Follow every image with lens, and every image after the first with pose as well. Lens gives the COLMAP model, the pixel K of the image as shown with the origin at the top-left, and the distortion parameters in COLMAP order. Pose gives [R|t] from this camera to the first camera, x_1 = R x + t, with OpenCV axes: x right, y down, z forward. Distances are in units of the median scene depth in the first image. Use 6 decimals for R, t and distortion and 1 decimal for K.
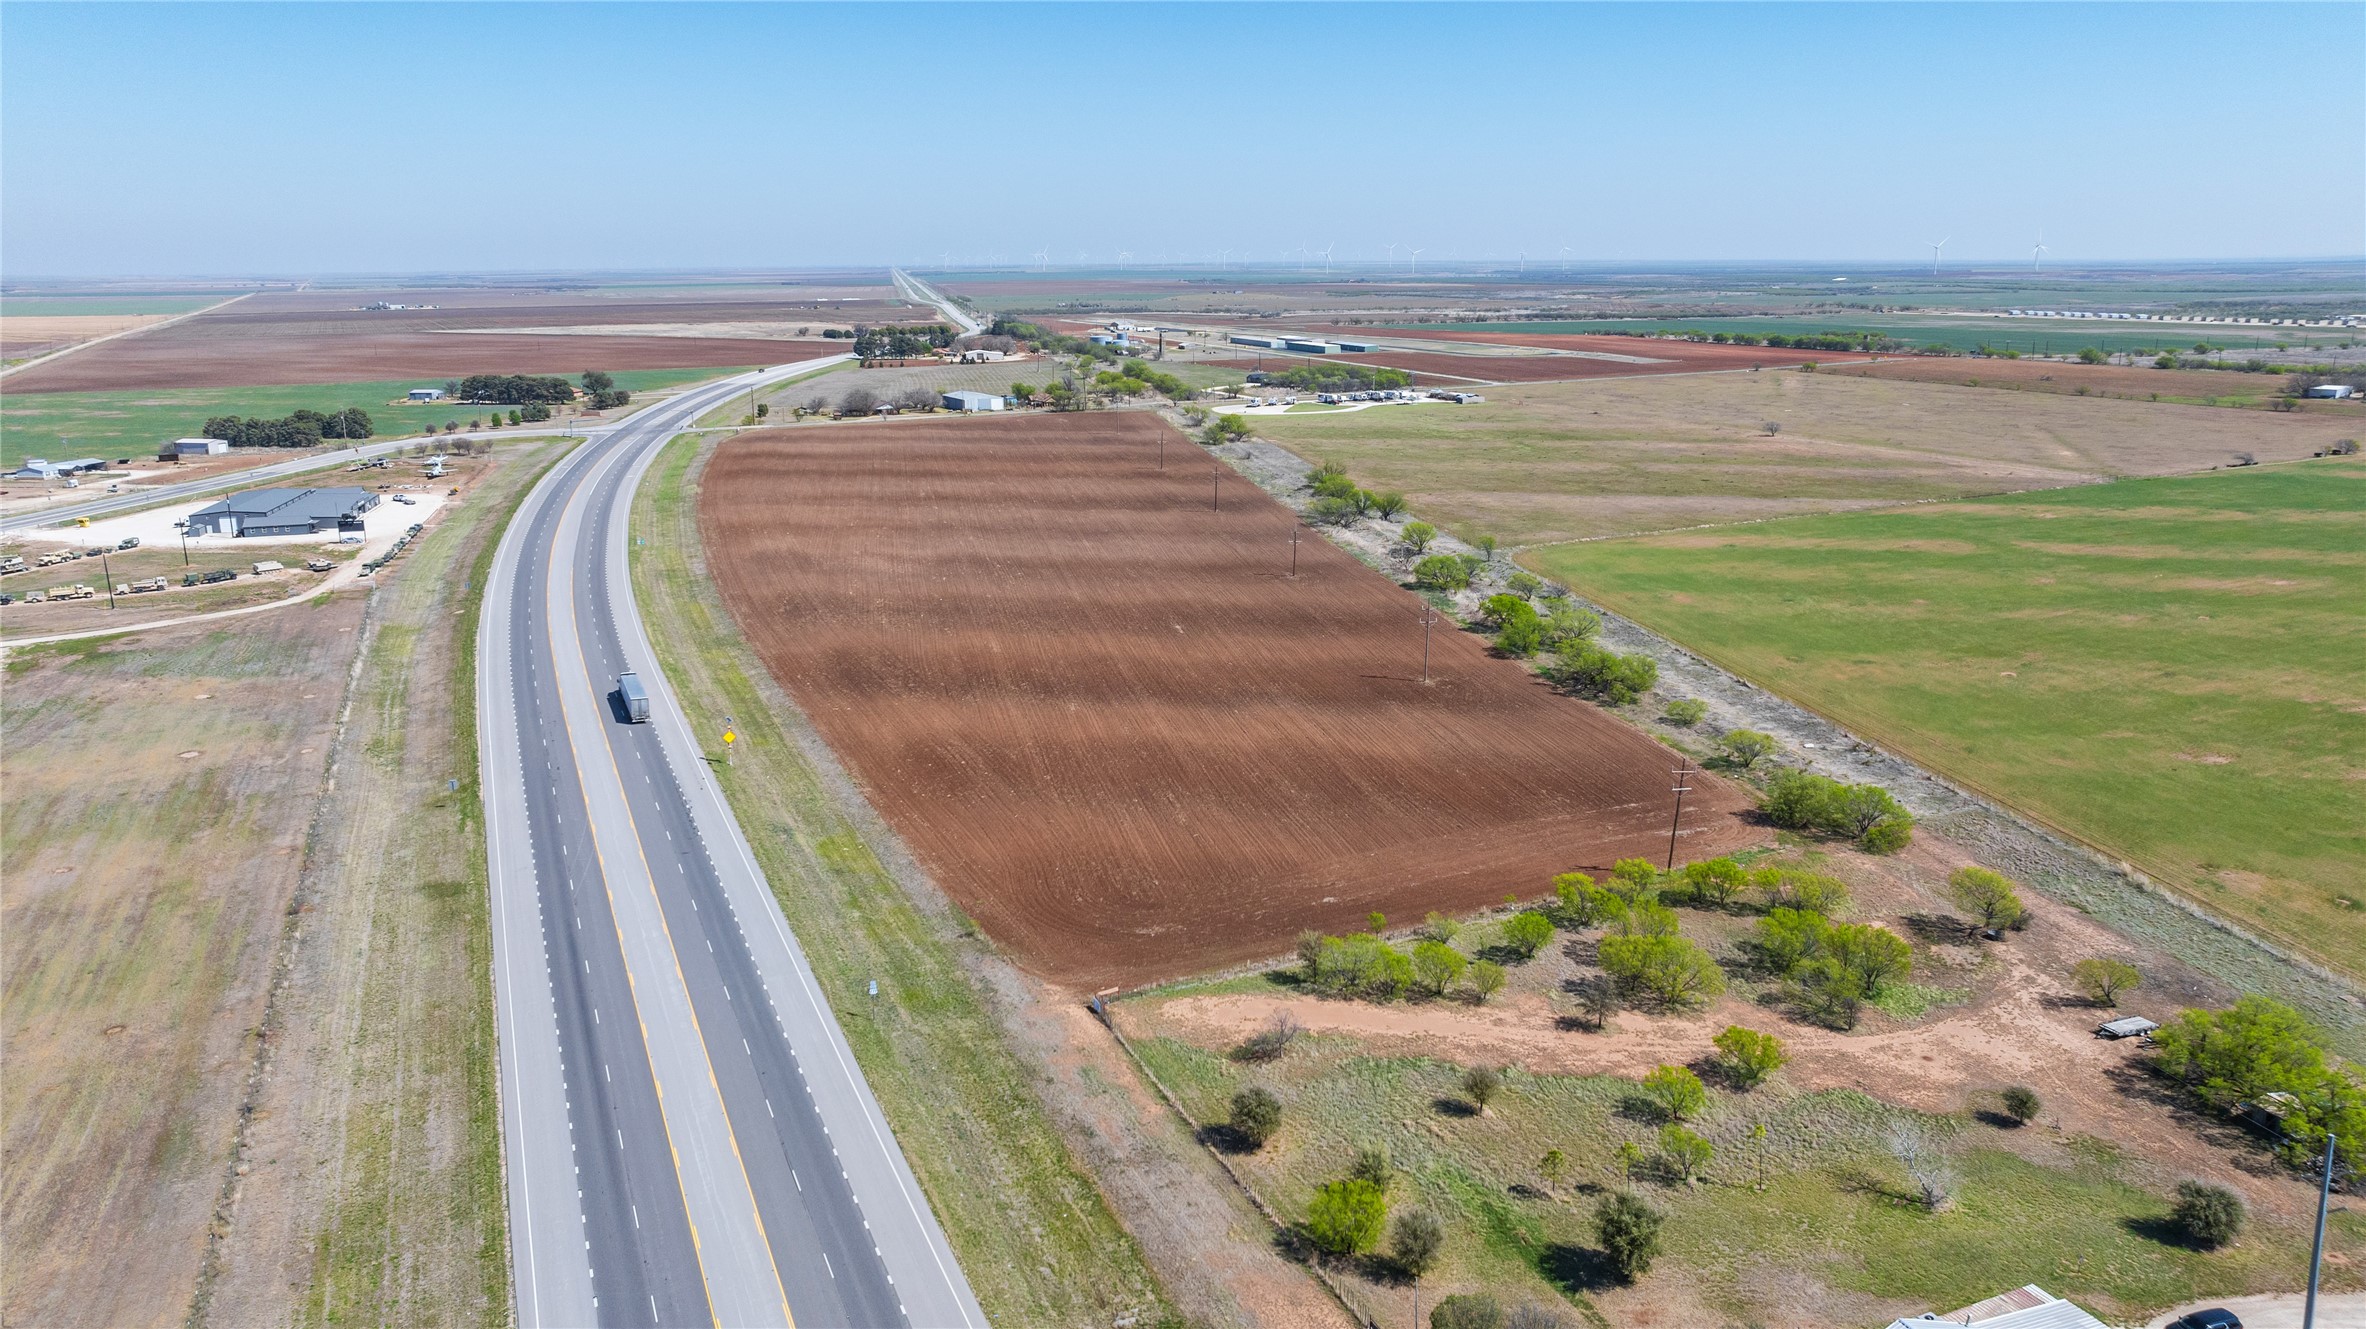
lens RADIAL K [[1664.6, 0, 1194.9], [0, 1664.6, 656.3], [0, 0, 1]] dist [-0.016545, 0.000957]
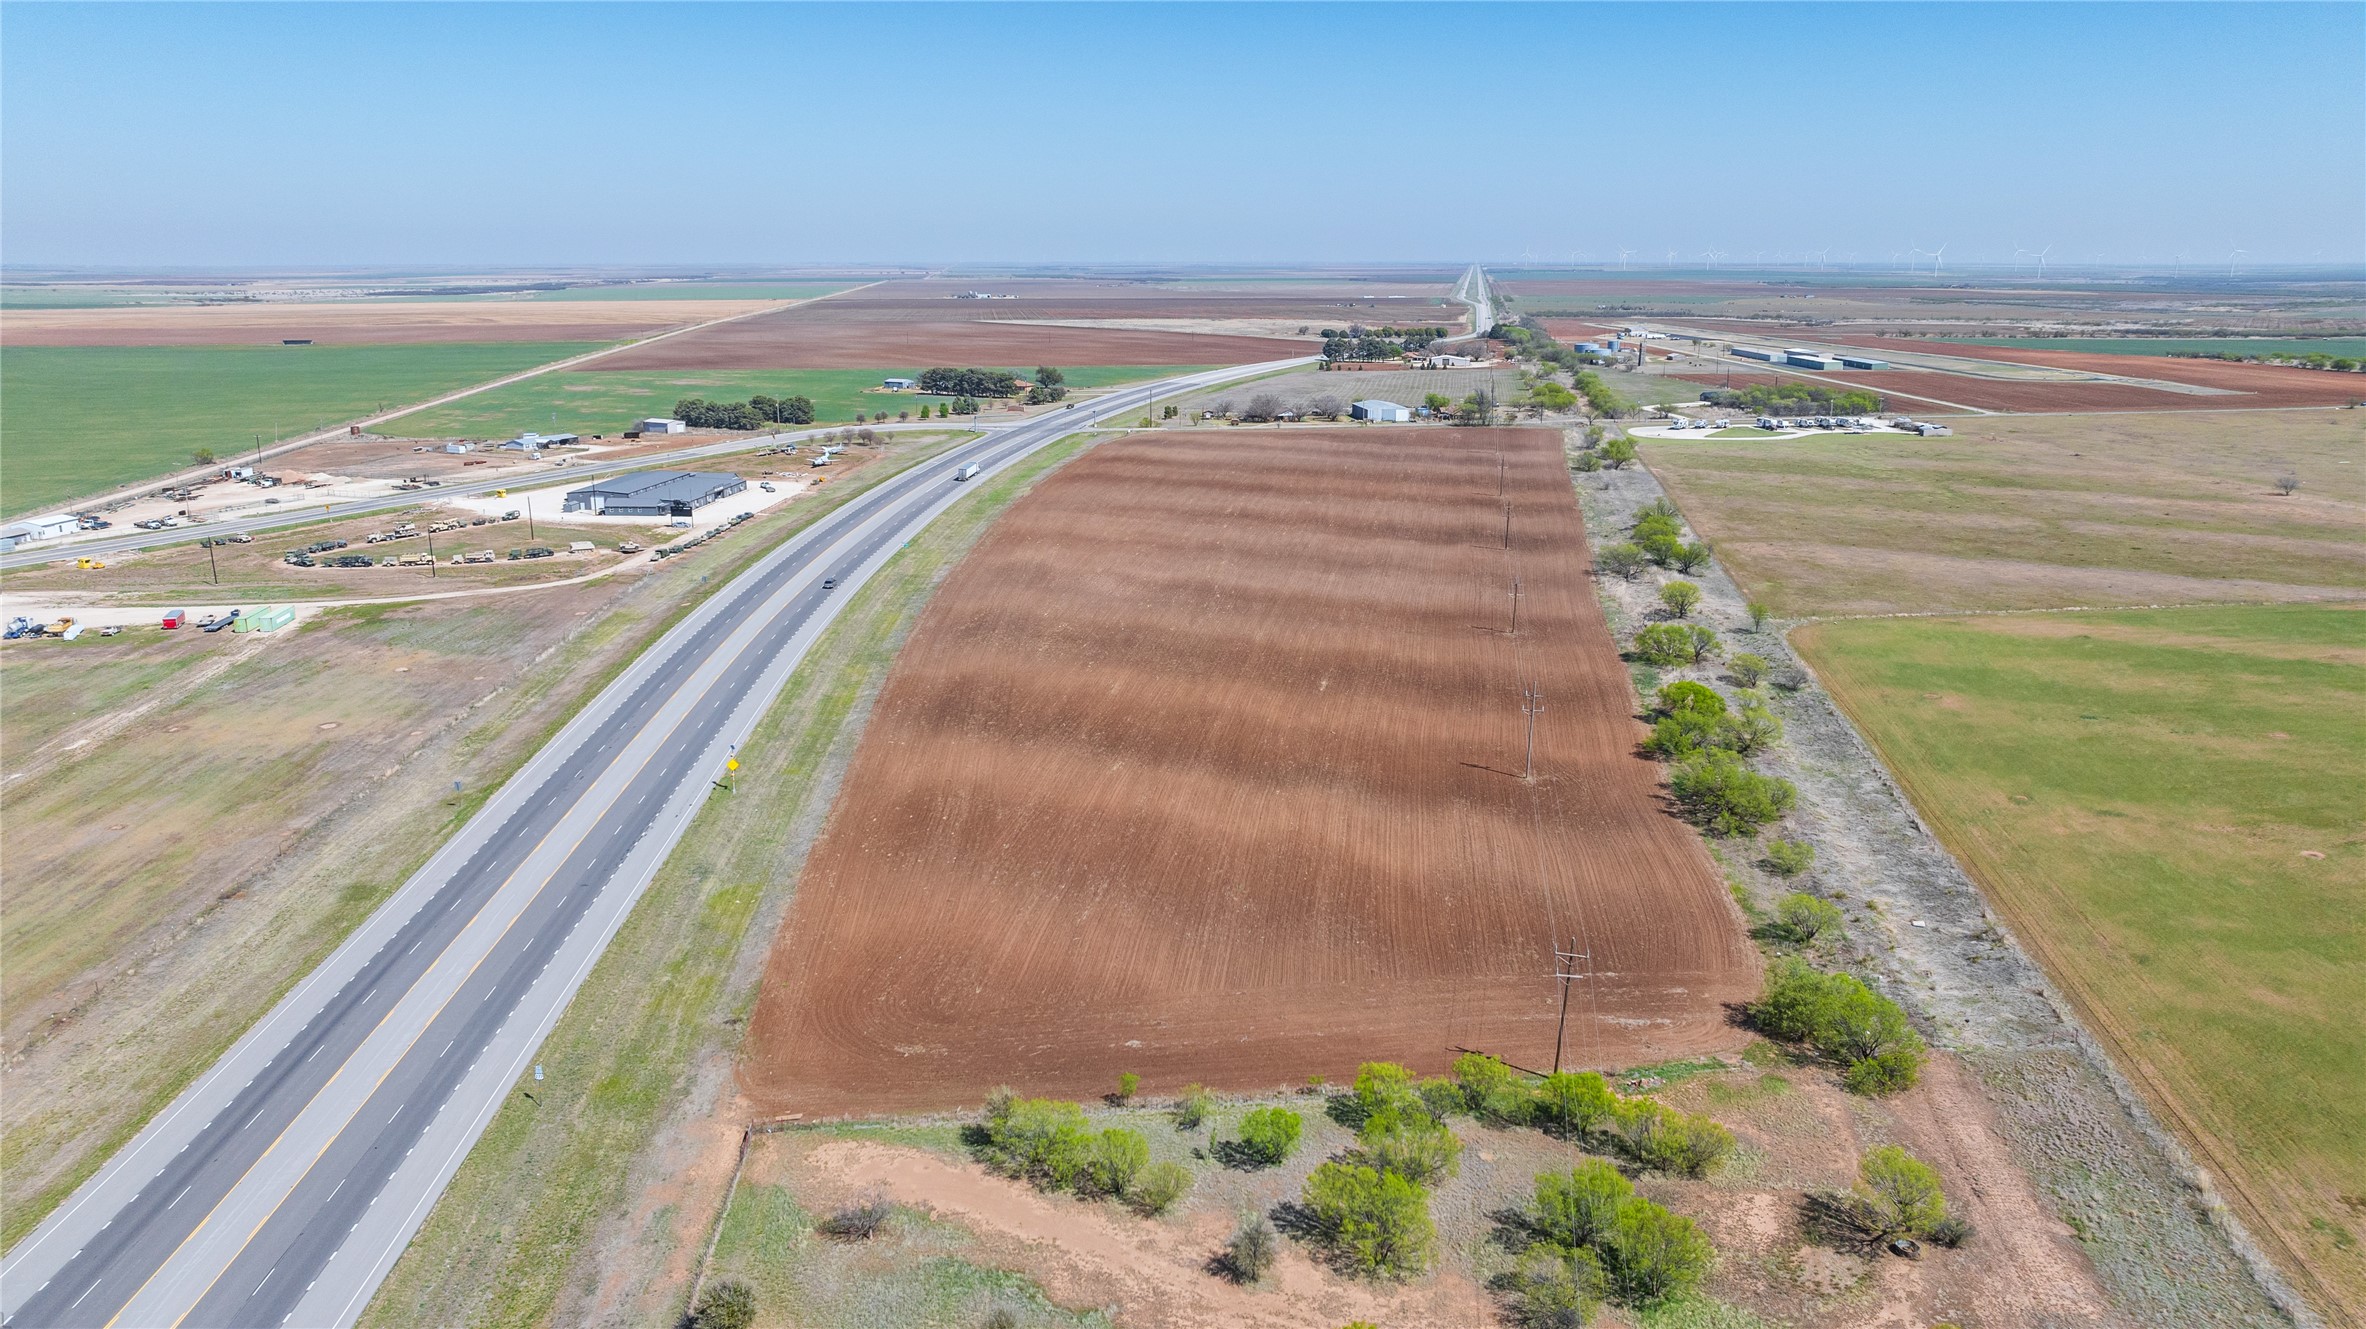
lens RADIAL K [[1664.6, 0, 1194.9], [0, 1664.6, 656.3], [0, 0, 1]] dist [-0.016545, 0.000957]
pose [[0.941476, 0.086354, -0.325830, 0.126868], [-0.085576, 0.996191, 0.016749, -0.023947], [0.326035, 0.012114, 0.945280, 0.065492]]
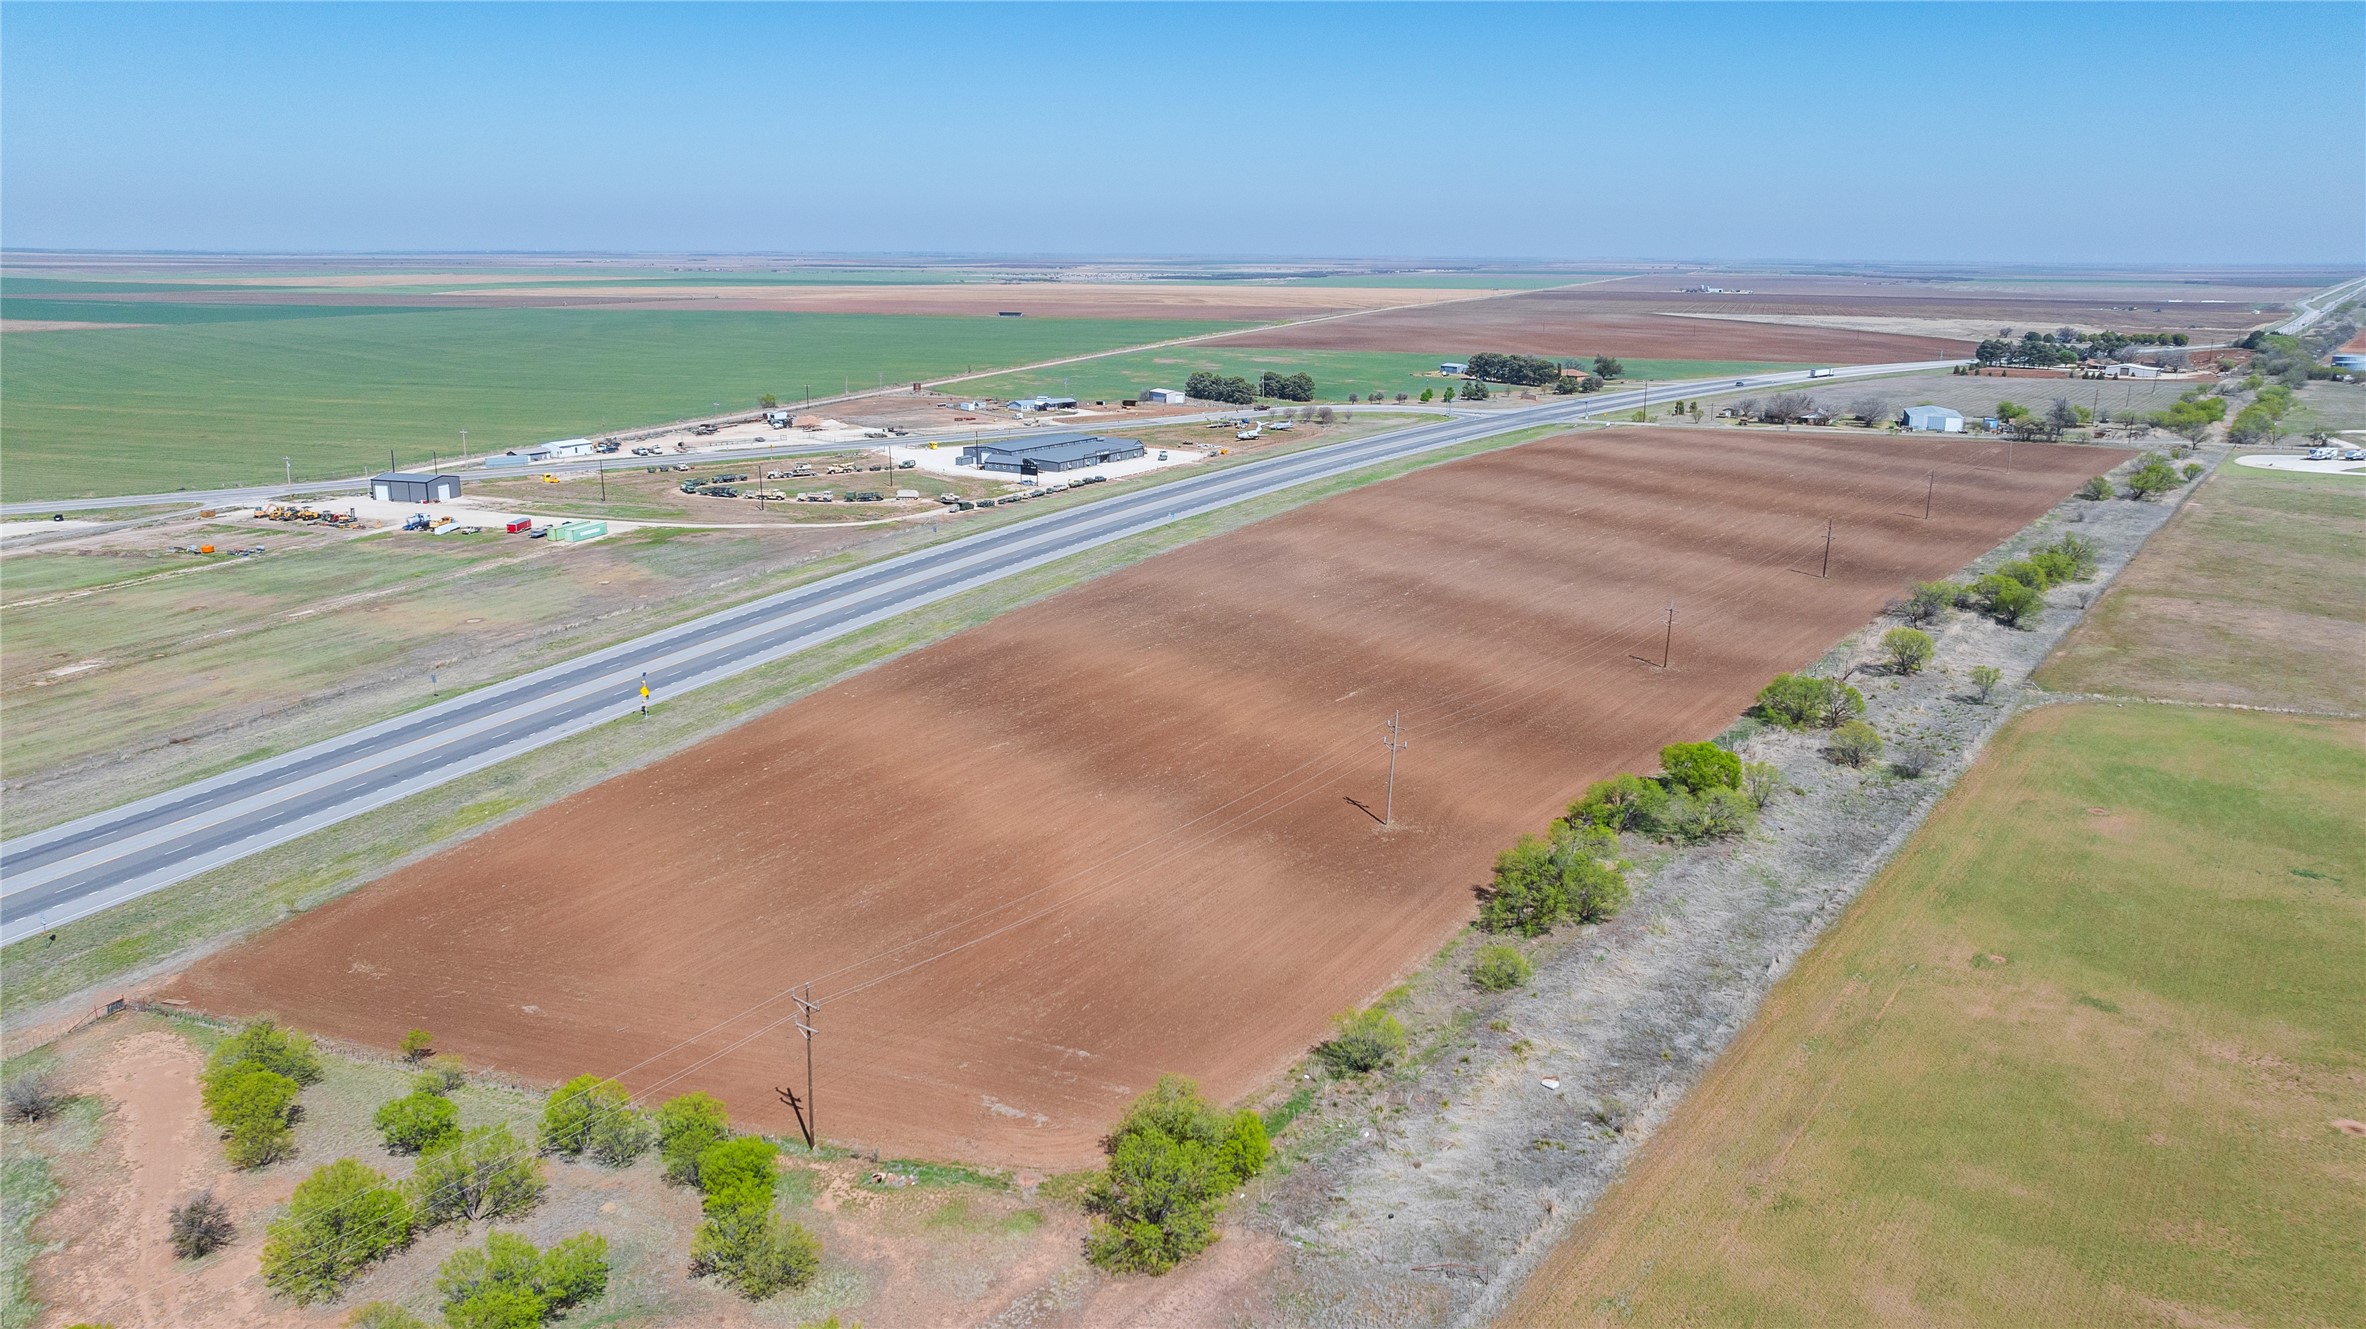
lens RADIAL K [[1664.6, 0, 1194.9], [0, 1664.6, 656.3], [0, 0, 1]] dist [-0.016545, 0.000957]
pose [[0.694009, 0.184258, -0.695988, 0.284802], [-0.180321, 0.980370, 0.079738, -0.049480], [0.697019, 0.070162, 0.713612, 0.215420]]
